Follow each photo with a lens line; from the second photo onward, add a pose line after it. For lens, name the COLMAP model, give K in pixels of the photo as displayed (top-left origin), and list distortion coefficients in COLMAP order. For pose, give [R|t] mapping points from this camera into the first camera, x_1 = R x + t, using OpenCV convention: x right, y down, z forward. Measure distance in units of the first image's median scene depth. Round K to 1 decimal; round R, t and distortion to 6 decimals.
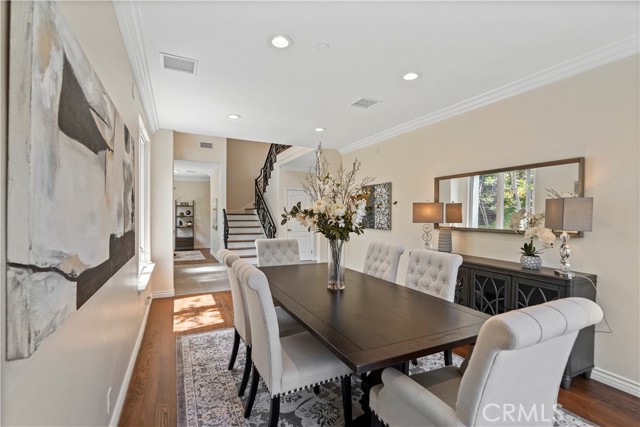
lens RADIAL K [[296.9, 0, 313.1], [0, 296.9, 215.1], [0, 0, 1]] dist [0.000392, 0.000008]
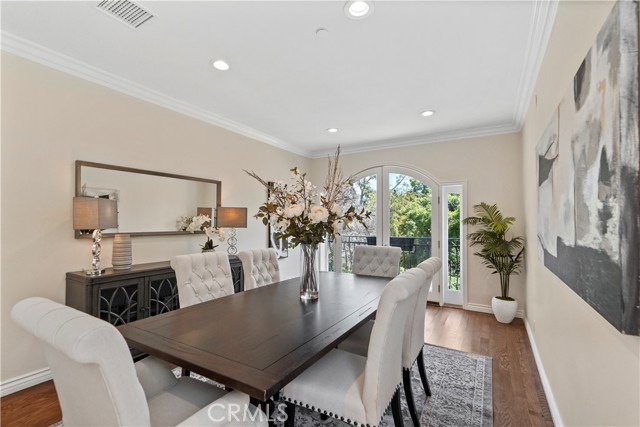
lens RADIAL K [[296.9, 0, 313.1], [0, 296.9, 215.1], [0, 0, 1]] dist [0.000392, 0.000008]
pose [[-0.557864, 0.009374, 0.829880, -0.526314], [-0.005416, 0.999874, -0.014935, 0.004890], [-0.829915, -0.012826, -0.557743, 1.132635]]
